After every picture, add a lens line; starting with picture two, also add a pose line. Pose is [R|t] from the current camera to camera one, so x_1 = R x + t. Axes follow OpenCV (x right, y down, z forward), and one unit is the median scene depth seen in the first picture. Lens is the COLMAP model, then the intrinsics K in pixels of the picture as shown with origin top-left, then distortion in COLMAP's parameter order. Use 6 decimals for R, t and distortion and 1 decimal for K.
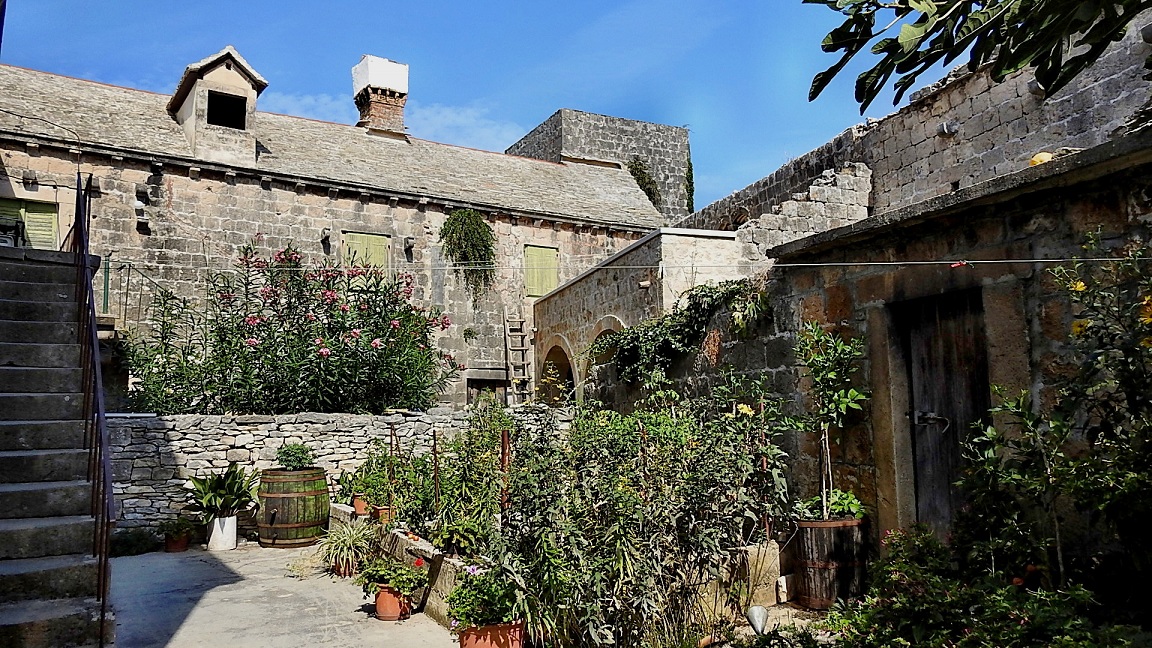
lens RADIAL K [[817.5, 0, 576.0], [0, 817.5, 324.0], [0, 0, 1]] dist [-0.002807, -0.004059]
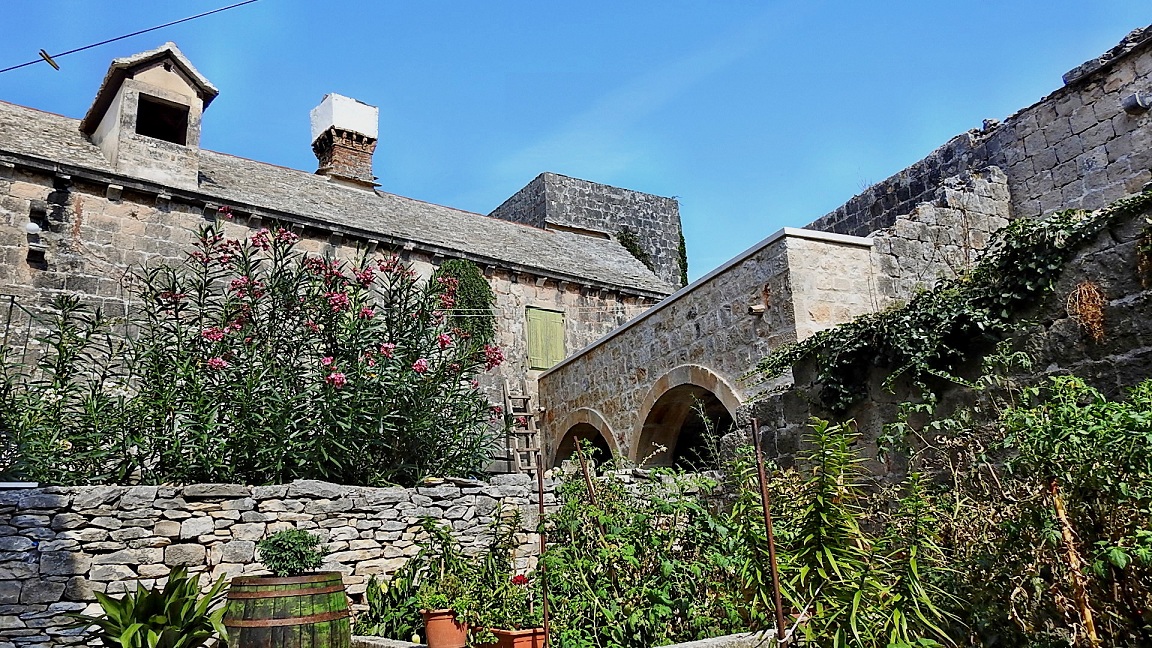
lens RADIAL K [[817.5, 0, 576.0], [0, 817.5, 324.0], [0, 0, 1]] dist [-0.002807, -0.004059]
pose [[0.994902, -0.007981, 0.100529, -0.117896], [0.023104, 0.988389, -0.150180, 0.055428], [-0.098163, 0.151737, 0.983534, 0.231463]]
